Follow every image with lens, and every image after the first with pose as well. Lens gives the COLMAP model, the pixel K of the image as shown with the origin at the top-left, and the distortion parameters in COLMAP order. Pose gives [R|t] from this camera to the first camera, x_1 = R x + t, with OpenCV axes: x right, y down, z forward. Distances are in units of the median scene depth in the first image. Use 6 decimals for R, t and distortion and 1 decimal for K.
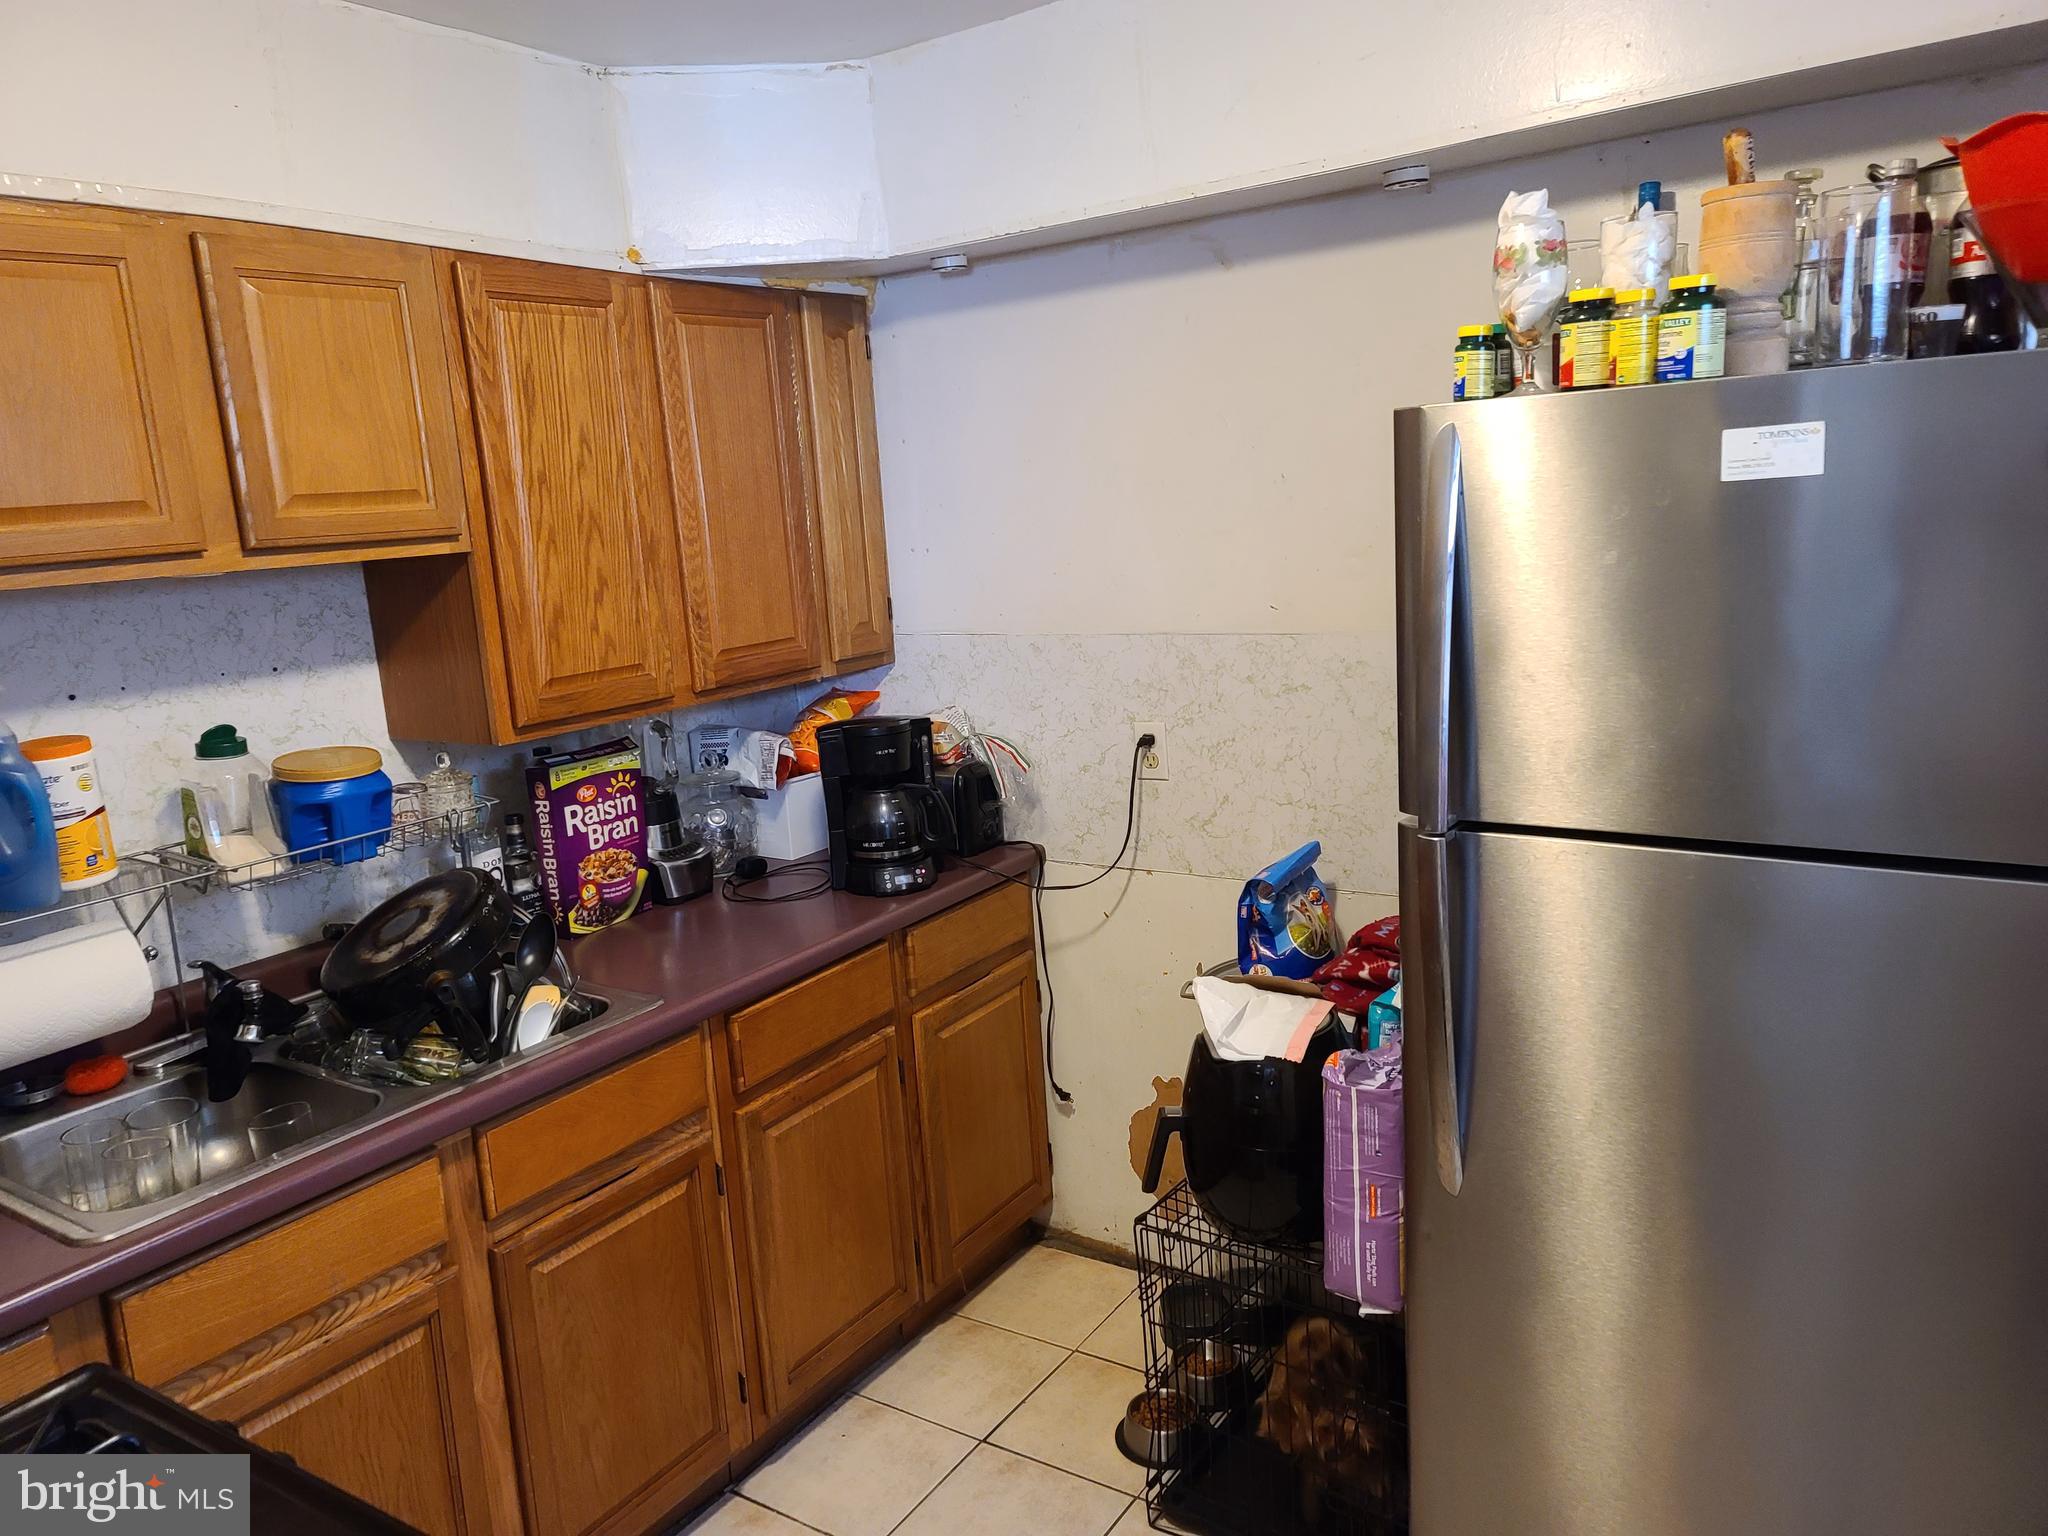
lens RADIAL K [[1474.8, 0, 1022.9], [0, 1474.8, 737.1], [0, 0, 1]] dist [0.069071, -0.035064]
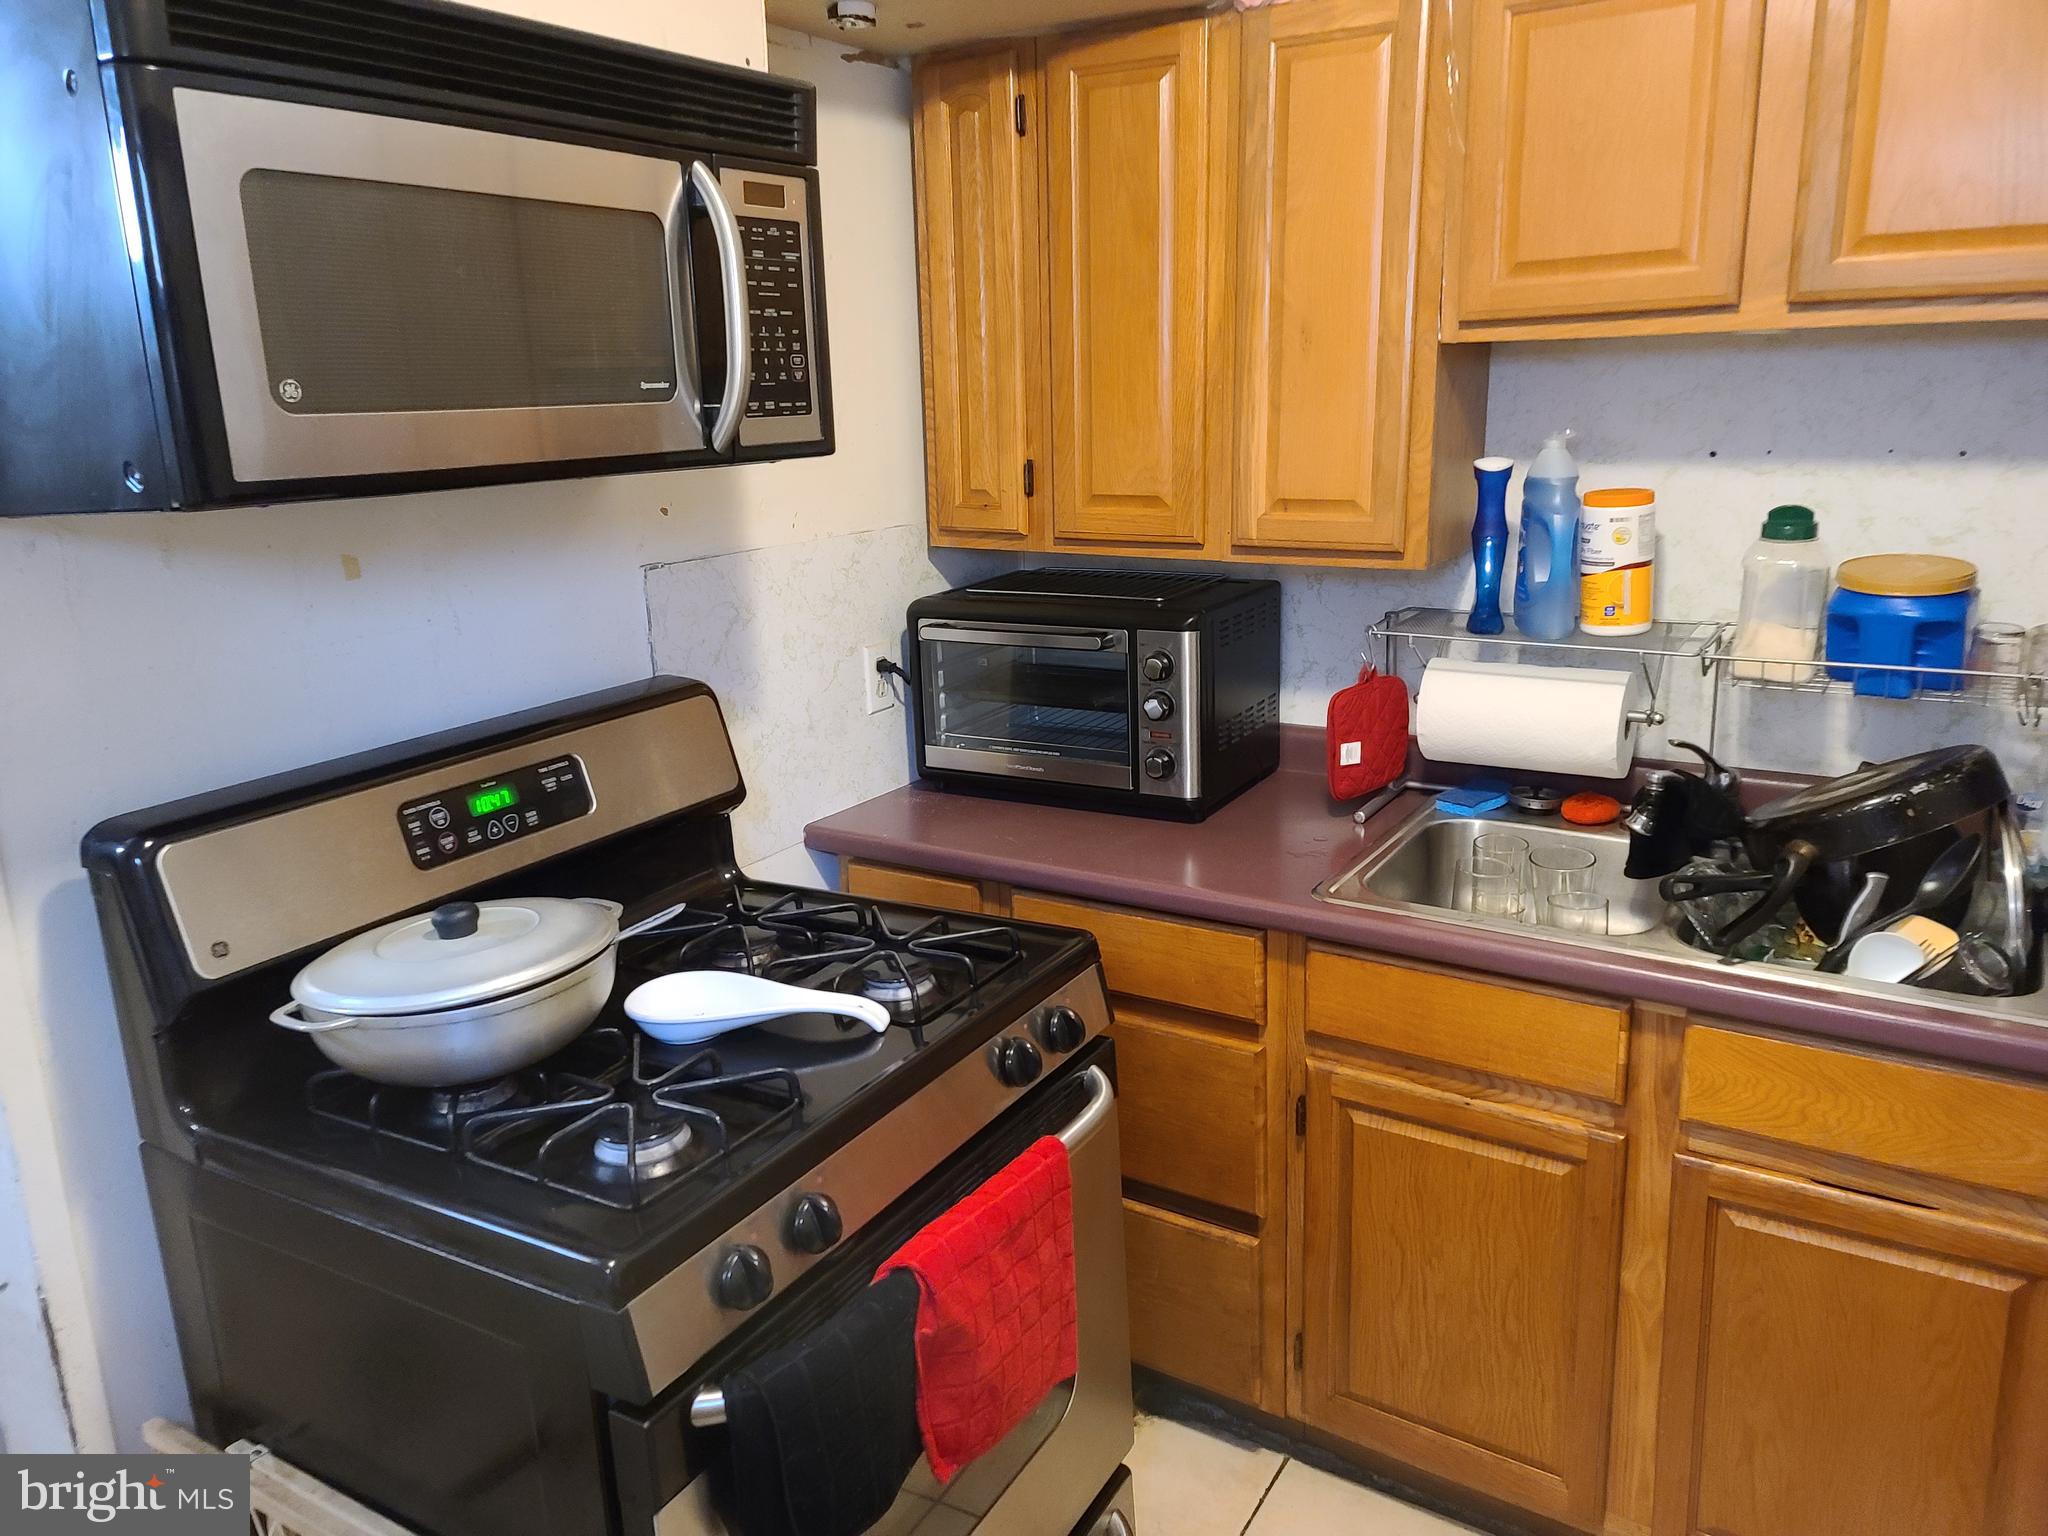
lens RADIAL K [[1474.8, 0, 1022.9], [0, 1474.8, 737.1], [0, 0, 1]] dist [0.069071, -0.035064]
pose [[0.046106, 0.305229, -0.951162, 0.364265], [-0.143073, 0.944376, 0.296116, -0.081504], [0.988638, 0.122433, 0.087211, 0.510435]]
